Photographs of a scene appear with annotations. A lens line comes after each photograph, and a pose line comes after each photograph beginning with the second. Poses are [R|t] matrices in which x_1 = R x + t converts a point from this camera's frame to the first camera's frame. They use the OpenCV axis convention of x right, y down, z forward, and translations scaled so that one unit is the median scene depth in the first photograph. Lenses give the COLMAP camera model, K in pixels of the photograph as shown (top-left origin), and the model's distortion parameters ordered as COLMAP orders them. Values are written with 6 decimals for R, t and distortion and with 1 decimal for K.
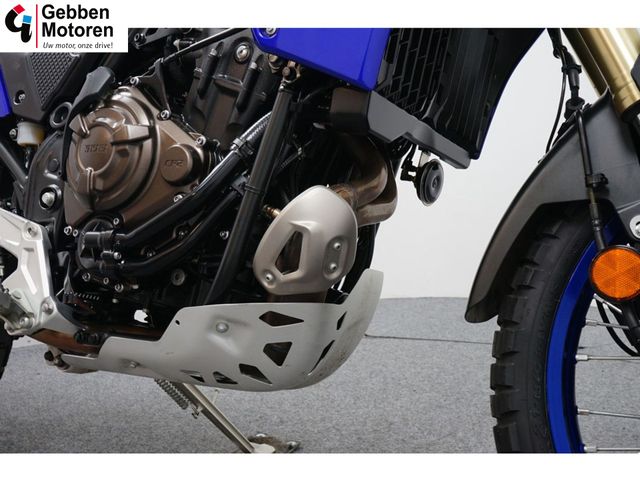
lens RADIAL K [[771.9, 0, 320.0], [0, 771.9, 239.5], [0, 0, 1]] dist [0.025418, 0.000000]
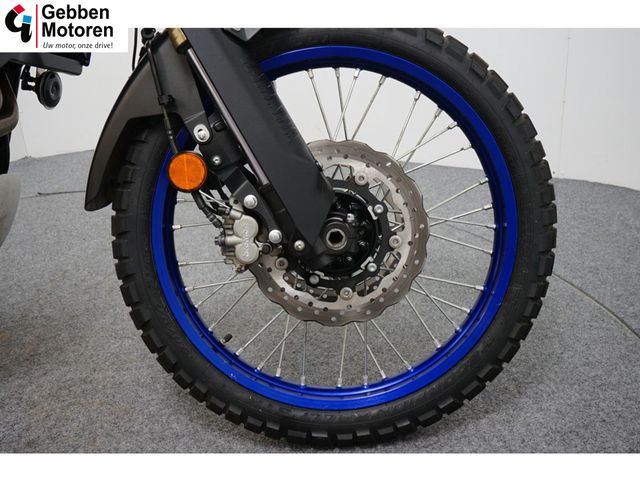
lens RADIAL K [[651.4, 0, 320.6], [0, 651.4, 240.7], [0, 0, 1]] dist [-0.021159, 0.000000]
pose [[0.905398, -0.173759, 0.387379, 0.116453], [0.062494, 0.957020, 0.283208, -0.133358], [-0.419939, -0.232207, 0.877343, -0.122404]]
